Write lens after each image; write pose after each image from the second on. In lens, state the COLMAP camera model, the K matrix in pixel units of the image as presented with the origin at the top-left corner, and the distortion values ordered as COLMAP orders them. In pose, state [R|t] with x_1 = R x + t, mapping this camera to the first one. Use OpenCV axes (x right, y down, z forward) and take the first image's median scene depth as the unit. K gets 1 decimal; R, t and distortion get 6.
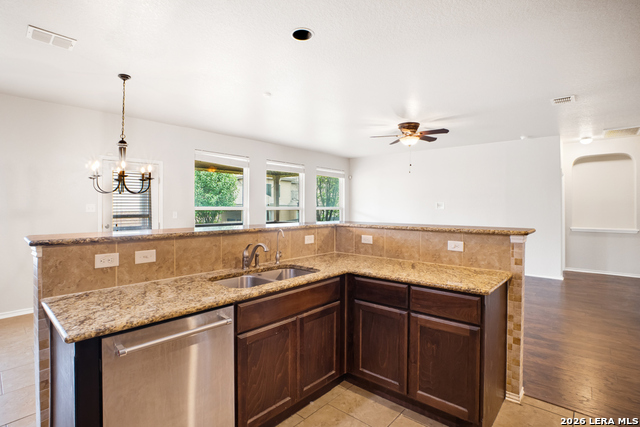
lens RADIAL K [[316.0, 0, 320.5], [0, 316.0, 203.5], [0, 0, 1]] dist [-0.068070, 0.022064]
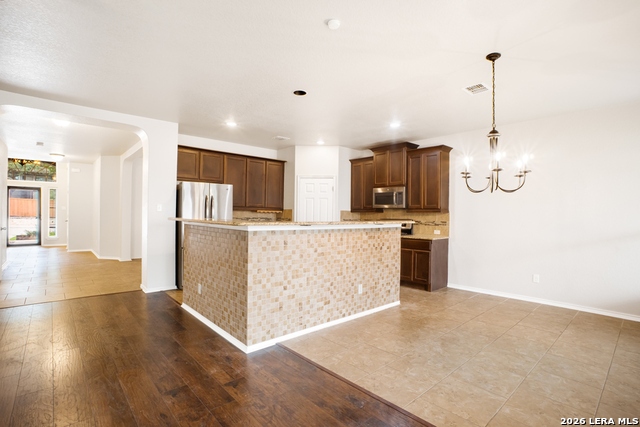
lens RADIAL K [[312.4, 0, 319.6], [0, 312.4, 215.2], [0, 0, 1]] dist [-0.064848, 0.021470]
pose [[-0.993082, -0.017365, 0.116129, -0.260172], [-0.018423, 0.999798, -0.008041, 0.049074], [-0.115966, -0.010125, -0.993202, 1.905563]]
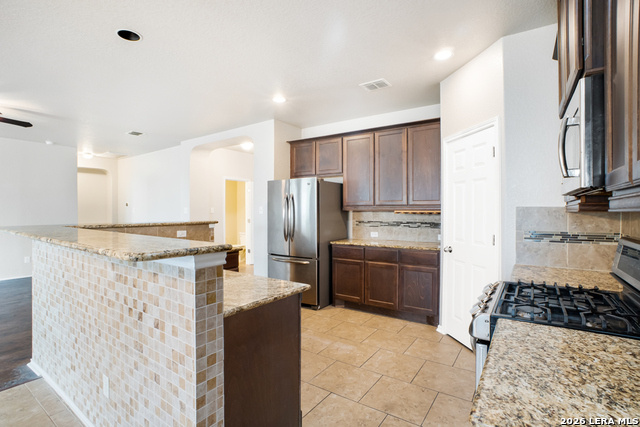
lens RADIAL K [[308.0, 0, 318.7], [0, 308.0, 212.2], [0, 0, 1]] dist [-0.060930, 0.020837]
pose [[-0.118421, -0.005874, 0.992946, -0.835832], [-0.011742, 0.999921, 0.004515, 0.012401], [-0.992894, -0.011125, -0.118480, 0.382306]]
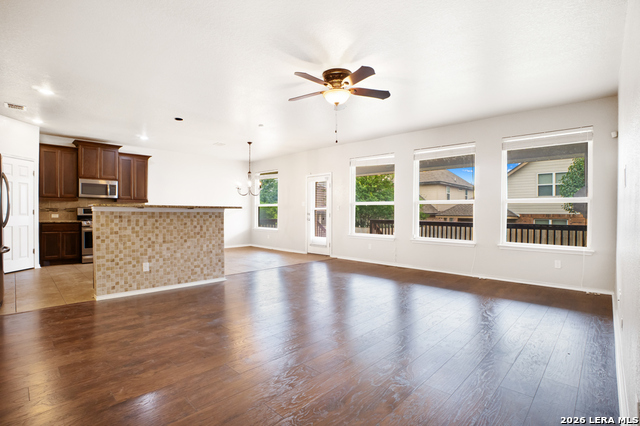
lens RADIAL K [[312.4, 0, 319.6], [0, 312.4, 214.7], [0, 0, 1]] dist [-0.064848, 0.021470]
pose [[-0.046895, 0.003857, -0.998892, 1.586503], [0.004457, 0.999983, 0.003652, 0.100401], [0.998890, -0.004281, -0.046912, 1.607544]]
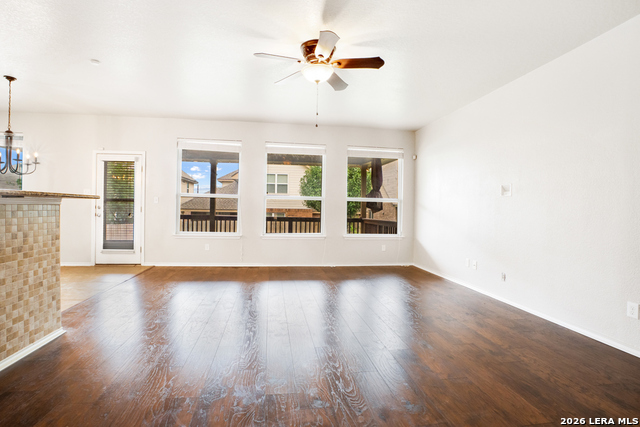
lens RADIAL K [[319.3, 0, 315.7], [0, 319.3, 210.9], [0, 0, 1]] dist [-0.081868, 0.033556]
pose [[0.759374, 0.016353, -0.650449, 1.094702], [-0.010748, 0.999863, 0.012590, 0.088925], [0.650566, -0.002569, 0.759446, 0.873815]]
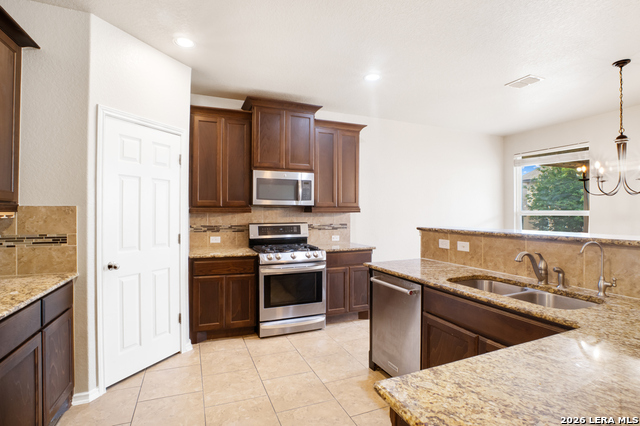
lens RADIAL K [[308.0, 0, 318.7], [0, 308.0, 211.7], [0, 0, 1]] dist [-0.060930, 0.020837]
pose [[-0.437845, -0.006244, -0.899029, 0.508497], [0.007021, 0.999922, -0.010364, 0.018039], [0.899023, -0.010849, -0.437767, 0.582405]]
